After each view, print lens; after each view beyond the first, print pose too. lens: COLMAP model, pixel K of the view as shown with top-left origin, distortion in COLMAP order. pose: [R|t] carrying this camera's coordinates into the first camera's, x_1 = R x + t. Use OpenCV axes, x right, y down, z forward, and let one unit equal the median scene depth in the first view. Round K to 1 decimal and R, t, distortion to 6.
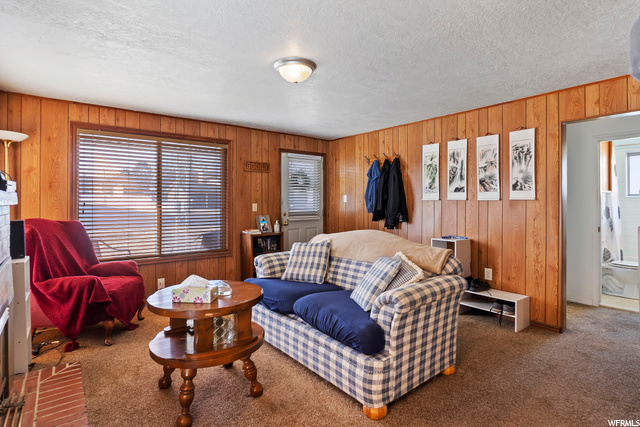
lens RADIAL K [[336.9, 0, 320.0], [0, 336.9, 213.5], [0, 0, 1]] dist [-0.003323, 0.002190]
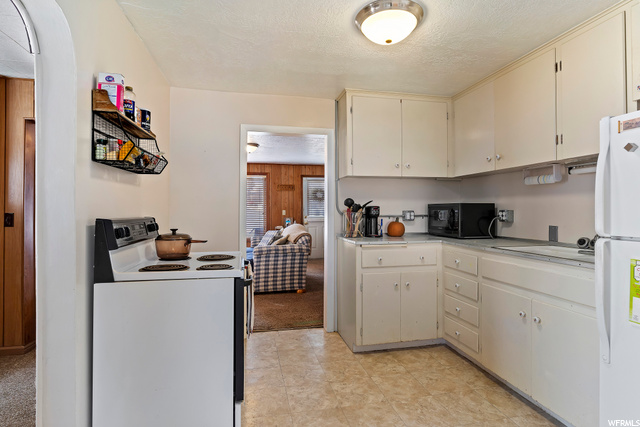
lens RADIAL K [[330.4, 0, 320.0], [0, 330.4, 213.5], [0, 0, 1]] dist [-0.000524, 0.000382]
pose [[0.906716, 0.001708, -0.421737, 0.740815], [-0.010616, 0.999767, -0.018776, 0.016400], [0.421607, 0.021502, 0.906524, -0.427953]]
